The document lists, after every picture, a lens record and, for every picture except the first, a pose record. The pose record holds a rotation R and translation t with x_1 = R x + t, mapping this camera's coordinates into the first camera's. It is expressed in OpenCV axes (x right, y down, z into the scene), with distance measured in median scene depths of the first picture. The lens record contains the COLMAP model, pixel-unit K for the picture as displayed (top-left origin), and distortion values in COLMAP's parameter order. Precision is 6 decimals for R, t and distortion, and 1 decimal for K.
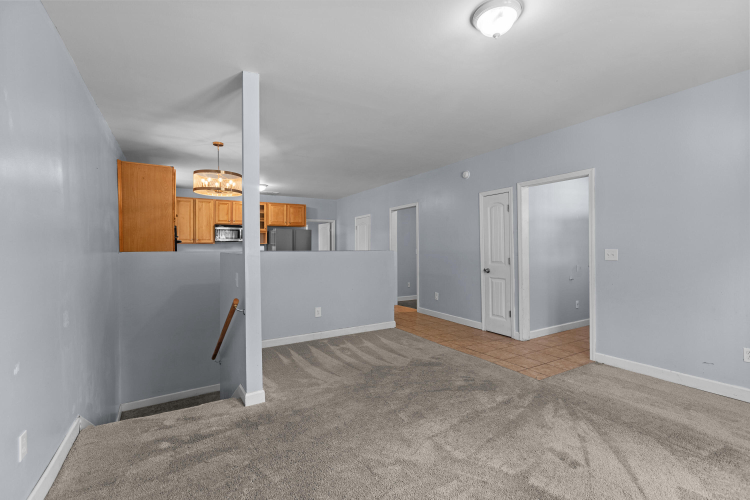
lens RADIAL K [[339.8, 0, 373.2], [0, 339.8, 248.7], [0, 0, 1]] dist [-0.000925, 0.001274]
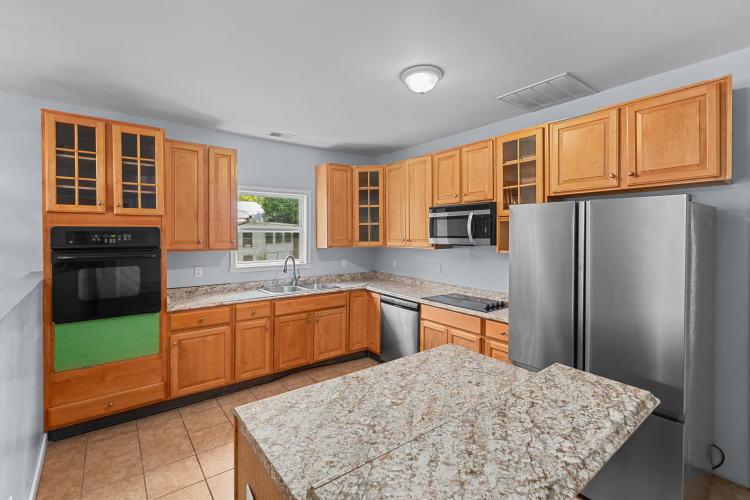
lens RADIAL K [[339.8, 0, 376.5], [0, 339.8, 236.4], [0, 0, 1]] dist [-0.000925, 0.001274]
pose [[0.139811, 0.012403, -0.990100, -0.036179], [0.001398, 0.999918, 0.012724, -0.067038], [0.990177, -0.003163, 0.139782, 1.511230]]
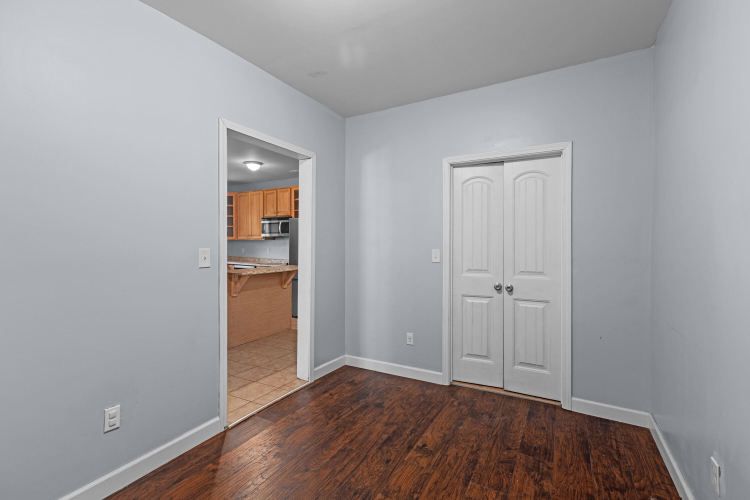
lens RADIAL K [[339.8, 0, 371.0], [0, 339.8, 245.4], [0, 0, 1]] dist [-0.000925, 0.001274]
pose [[0.515828, 0.009845, -0.856636, 0.770331], [-0.001725, 0.999944, 0.010453, -0.017197], [0.856691, -0.003915, 0.515816, 1.374778]]
